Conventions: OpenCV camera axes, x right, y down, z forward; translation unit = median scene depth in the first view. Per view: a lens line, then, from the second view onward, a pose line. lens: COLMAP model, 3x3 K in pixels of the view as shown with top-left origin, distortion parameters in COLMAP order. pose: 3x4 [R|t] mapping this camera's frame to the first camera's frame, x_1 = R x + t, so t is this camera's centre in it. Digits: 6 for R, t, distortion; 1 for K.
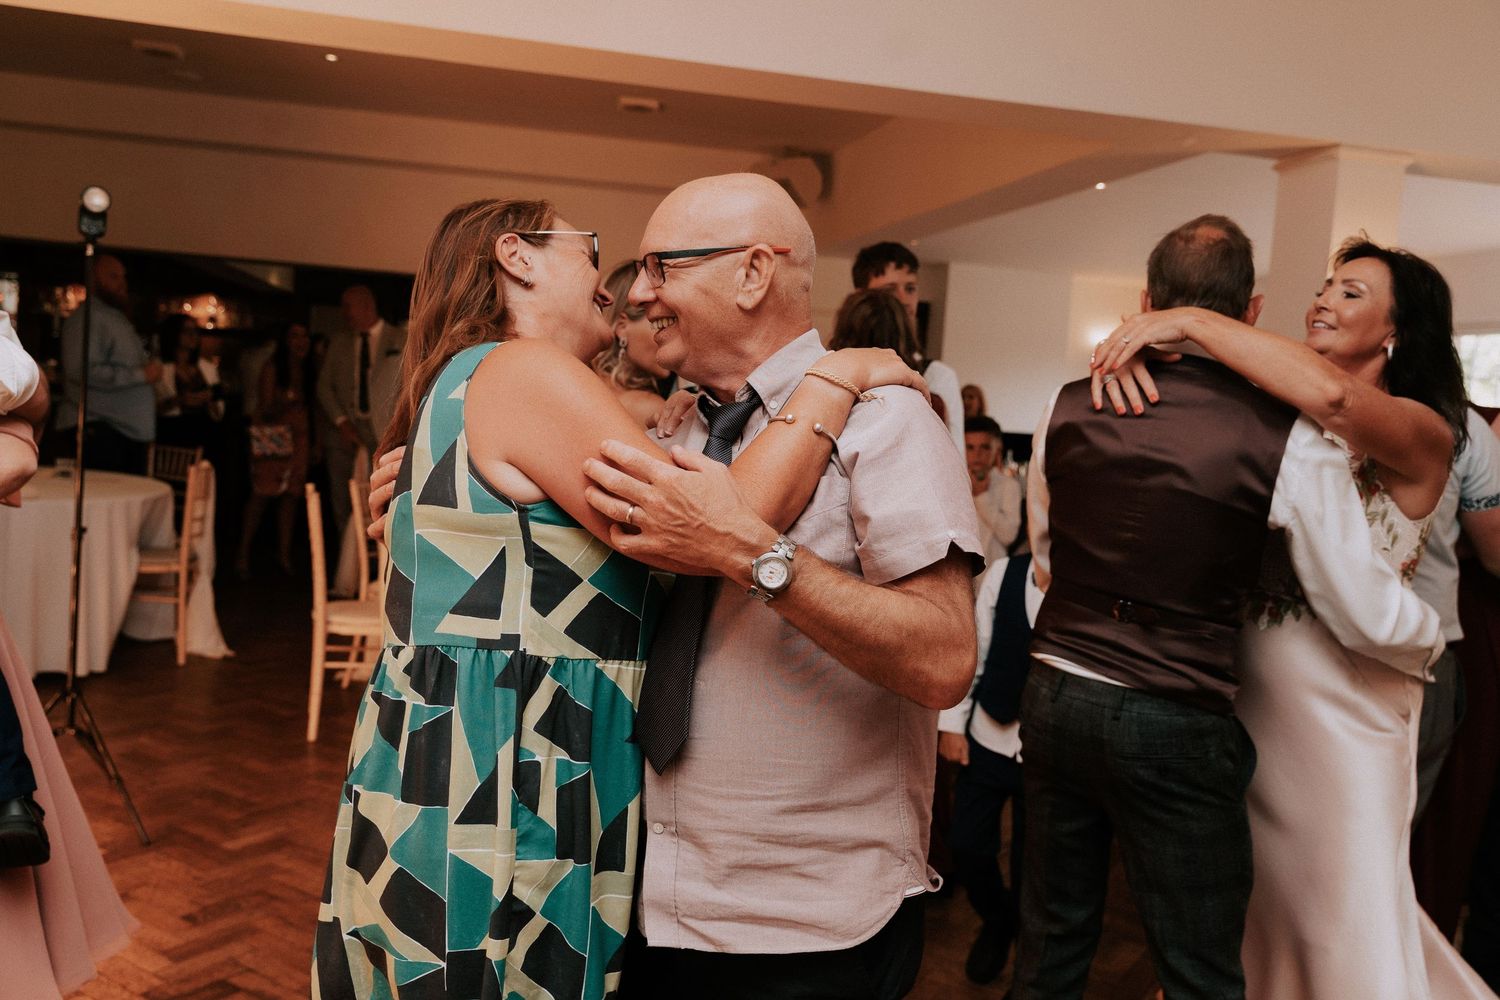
lens RADIAL K [[1342.4, 0, 751.0], [0, 1342.4, 497.9], [0, 0, 1]] dist [-0.006706, -0.002505]
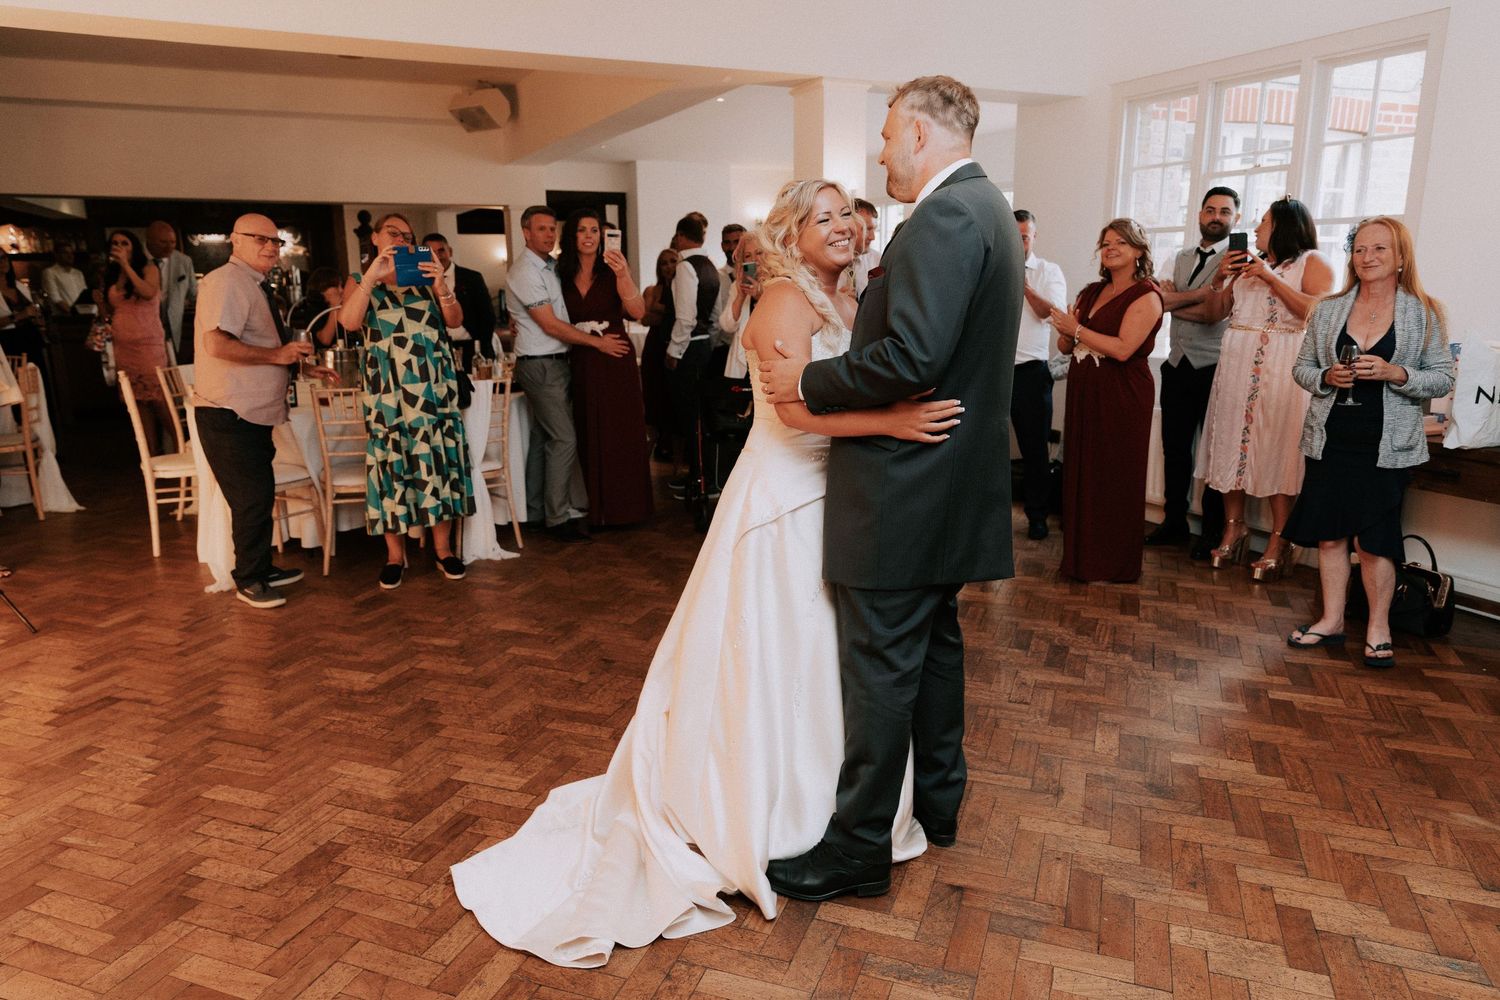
lens RADIAL K [[1036.8, 0, 753.7], [0, 1036.8, 500.4], [0, 0, 1]] dist [0.008383, 0.002593]
pose [[0.972832, -0.123524, 0.195805, 0.074225], [0.093477, 0.983338, 0.155912, 0.015236], [-0.211801, -0.133373, 0.968169, -0.175722]]
